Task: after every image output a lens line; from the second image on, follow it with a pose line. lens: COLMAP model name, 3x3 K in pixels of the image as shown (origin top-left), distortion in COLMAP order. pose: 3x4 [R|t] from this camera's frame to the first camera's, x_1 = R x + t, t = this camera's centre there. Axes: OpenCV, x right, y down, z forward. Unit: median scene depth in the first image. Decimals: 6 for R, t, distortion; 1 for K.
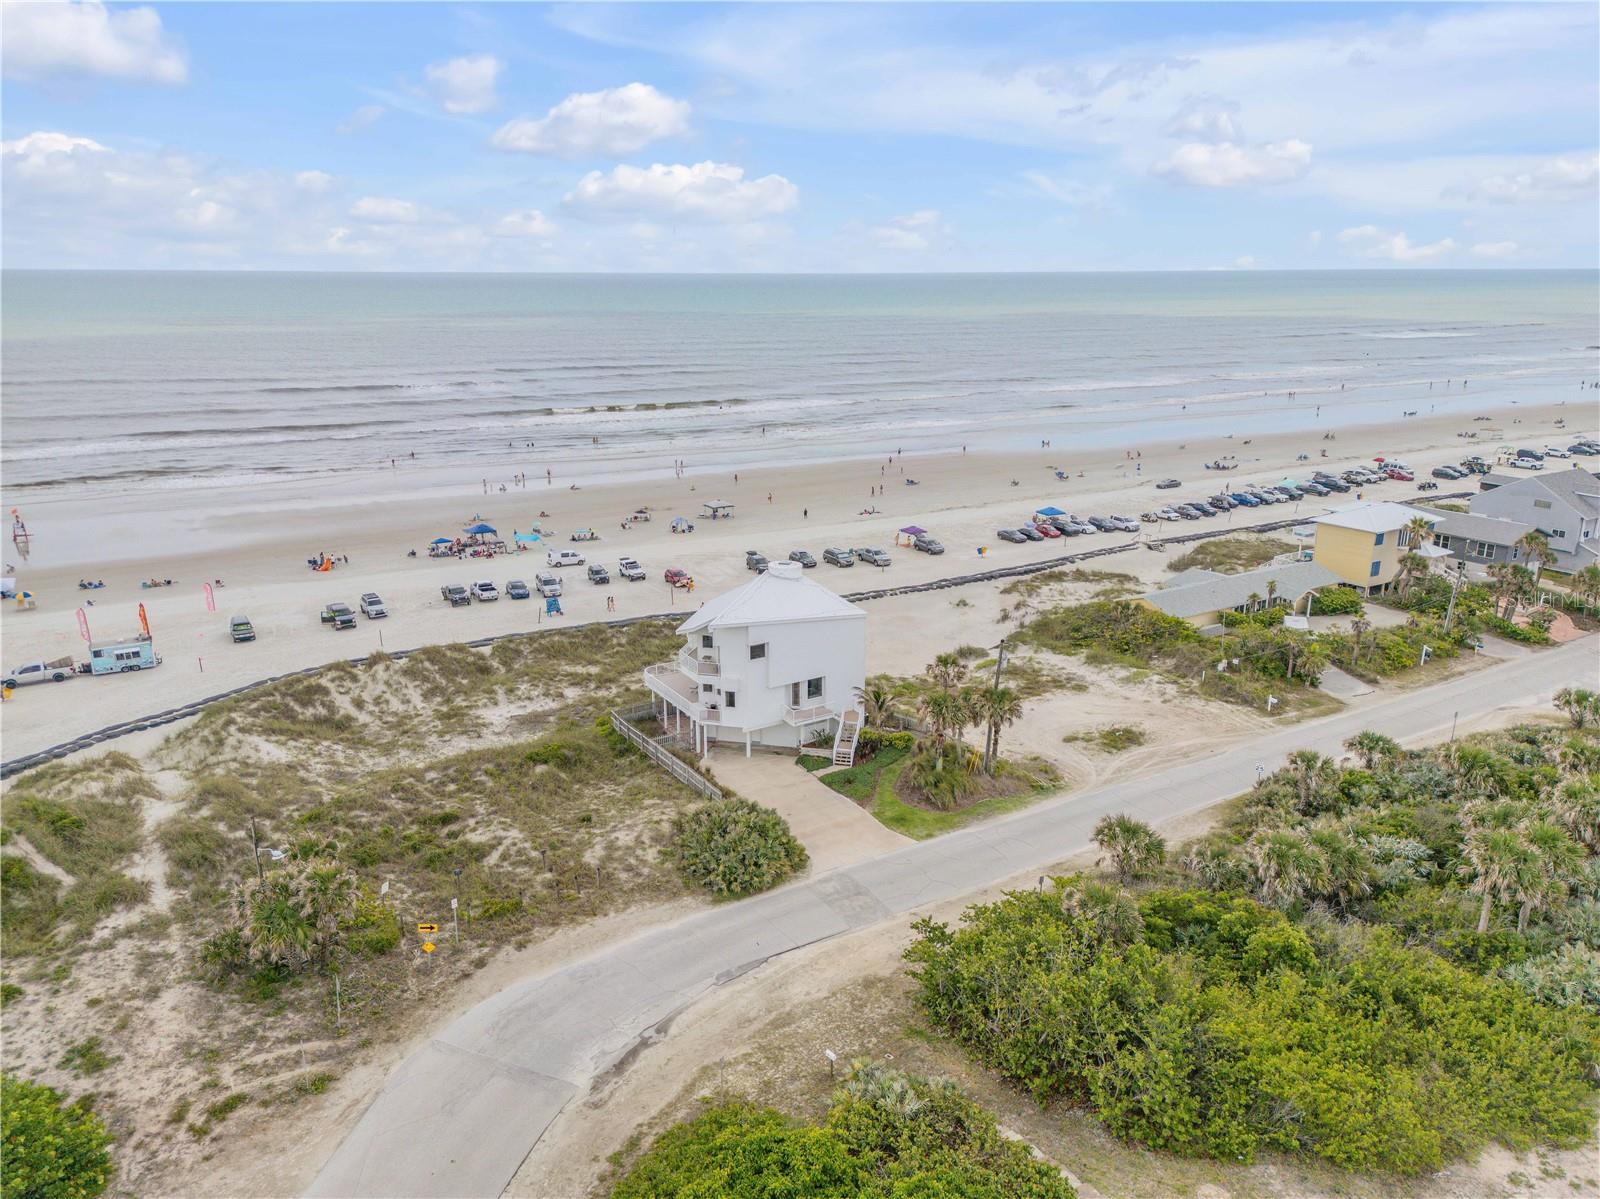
lens RADIAL K [[1129.5, 0, 796.6], [0, 1129.5, 596.2], [0, 0, 1]] dist [0.076420, -0.078890]
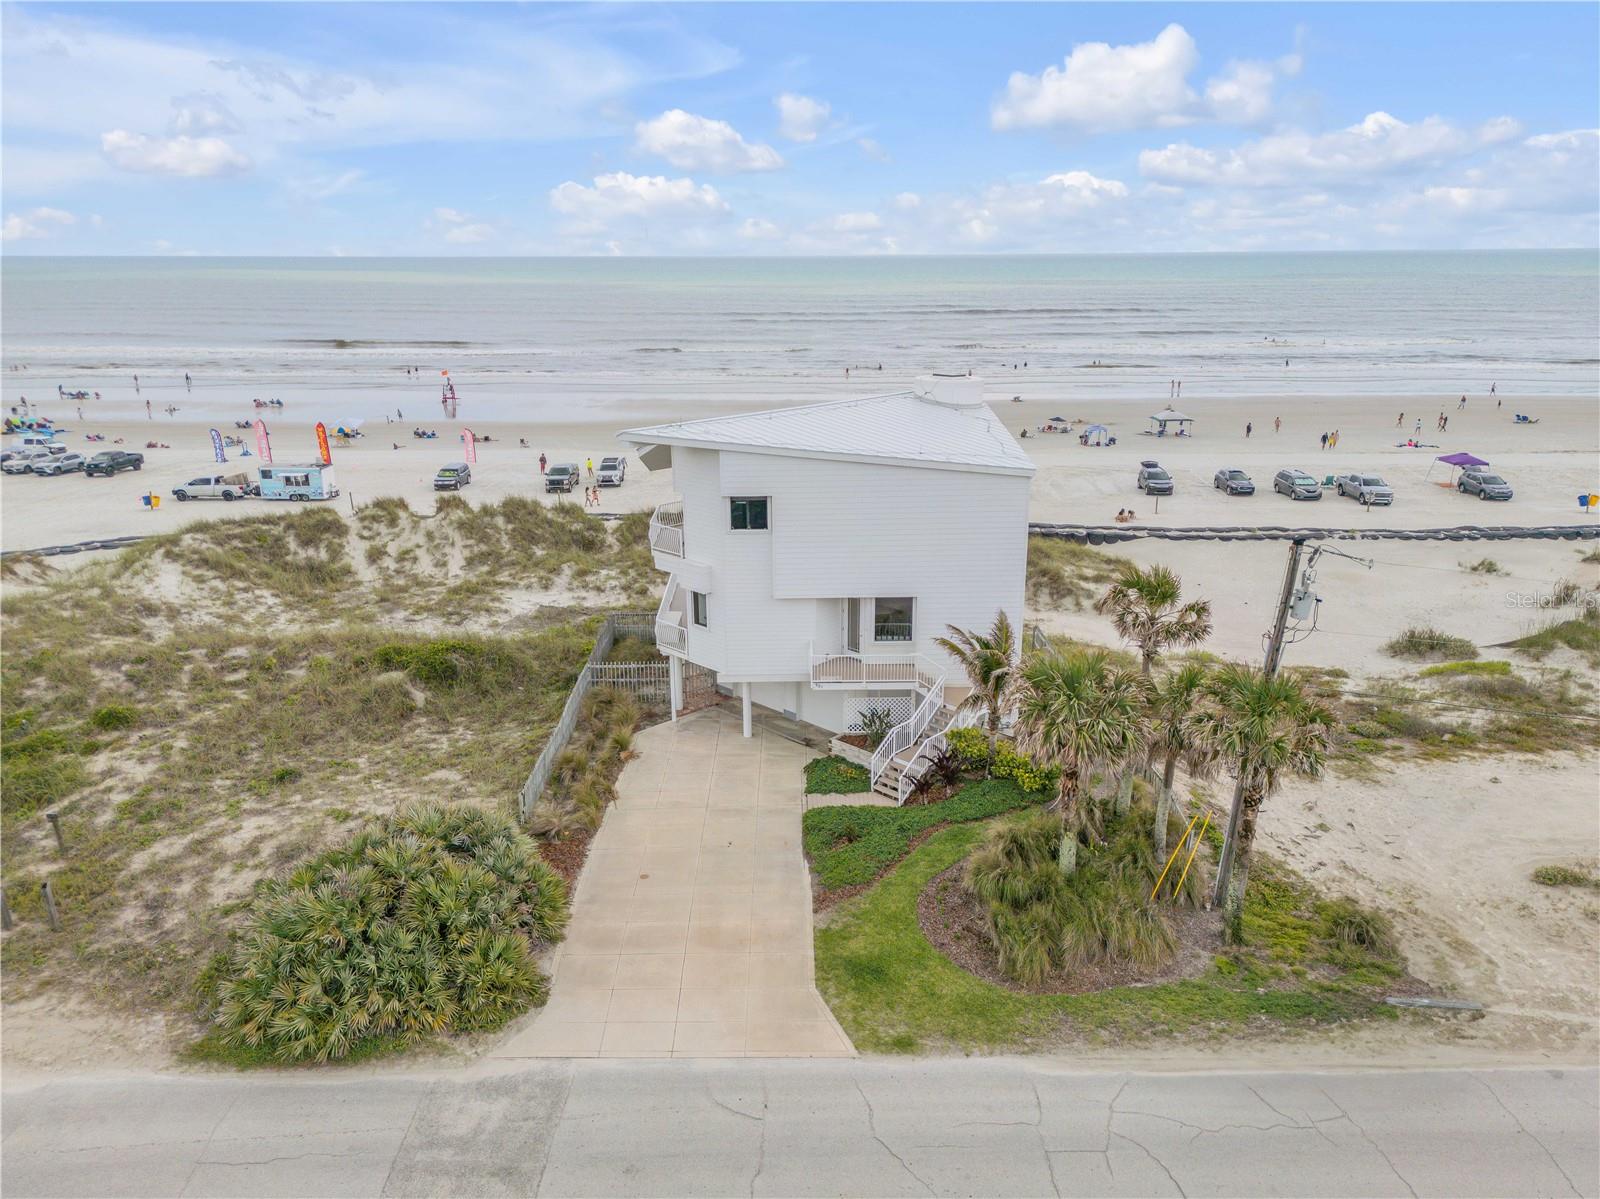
lens RADIAL K [[1129.5, 0, 796.6], [0, 1129.5, 596.2], [0, 0, 1]] dist [0.076420, -0.078890]
pose [[0.858905, 0.144061, -0.491456, 0.208329], [-0.136688, 0.989295, 0.051107, 0.054596], [0.493557, 0.023280, 0.869402, 0.588875]]
